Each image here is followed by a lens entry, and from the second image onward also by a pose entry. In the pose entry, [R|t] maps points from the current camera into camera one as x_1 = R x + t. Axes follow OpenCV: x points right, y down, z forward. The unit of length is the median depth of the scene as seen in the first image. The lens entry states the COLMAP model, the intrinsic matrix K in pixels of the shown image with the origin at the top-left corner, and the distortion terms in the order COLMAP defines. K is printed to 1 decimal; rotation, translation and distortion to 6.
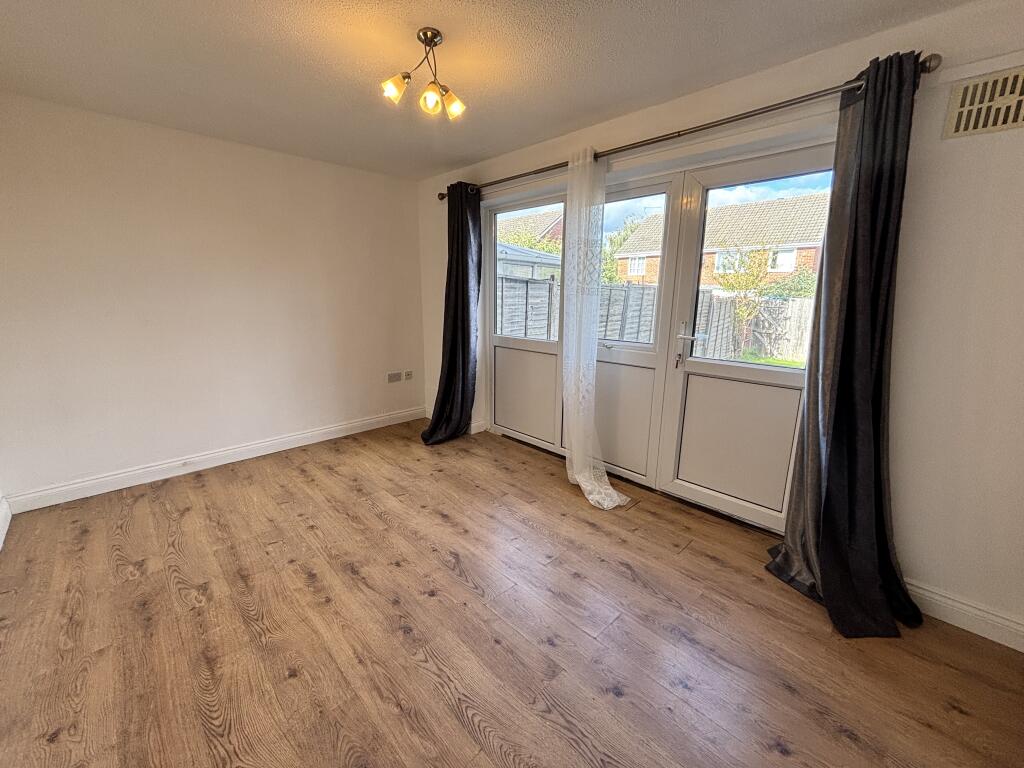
lens RADIAL K [[413.3, 0, 509.6], [0, 413.3, 381.0], [0, 0, 1]] dist [0.009806, -0.000113]
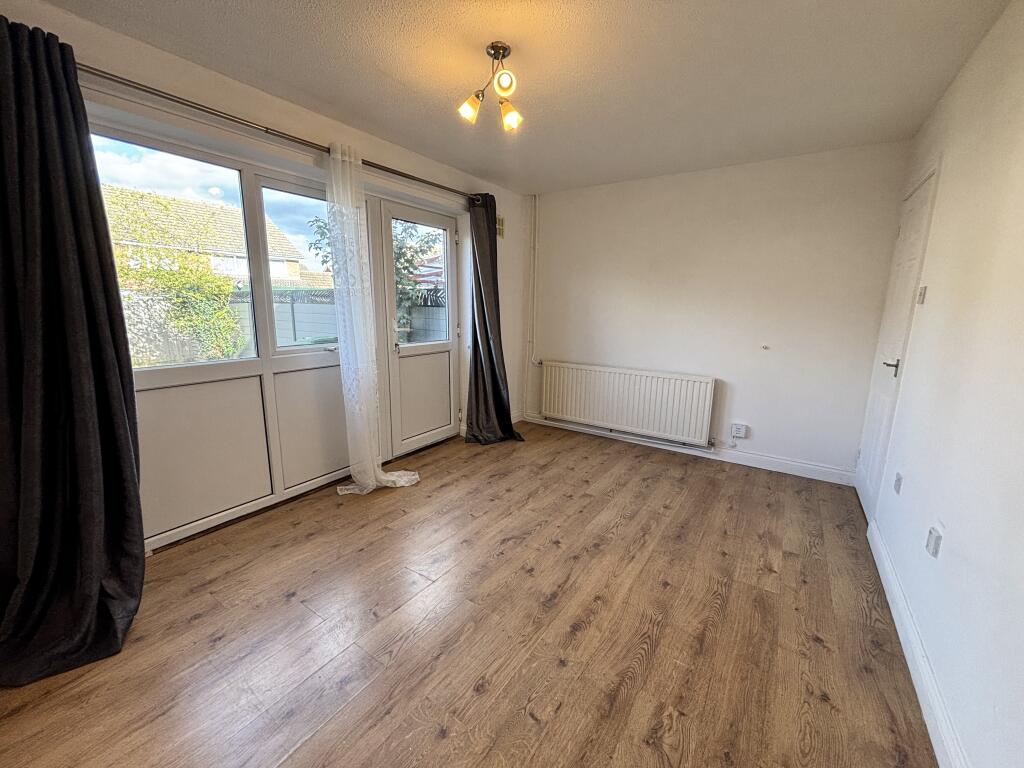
lens RADIAL K [[413.3, 0, 509.0], [0, 413.3, 383.7], [0, 0, 1]] dist [0.009806, -0.000113]
pose [[-0.195467, -0.203555, 0.959353, -1.205480], [0.194966, 0.950632, 0.241428, -0.249091], [-0.961135, 0.234233, -0.146130, 1.176522]]
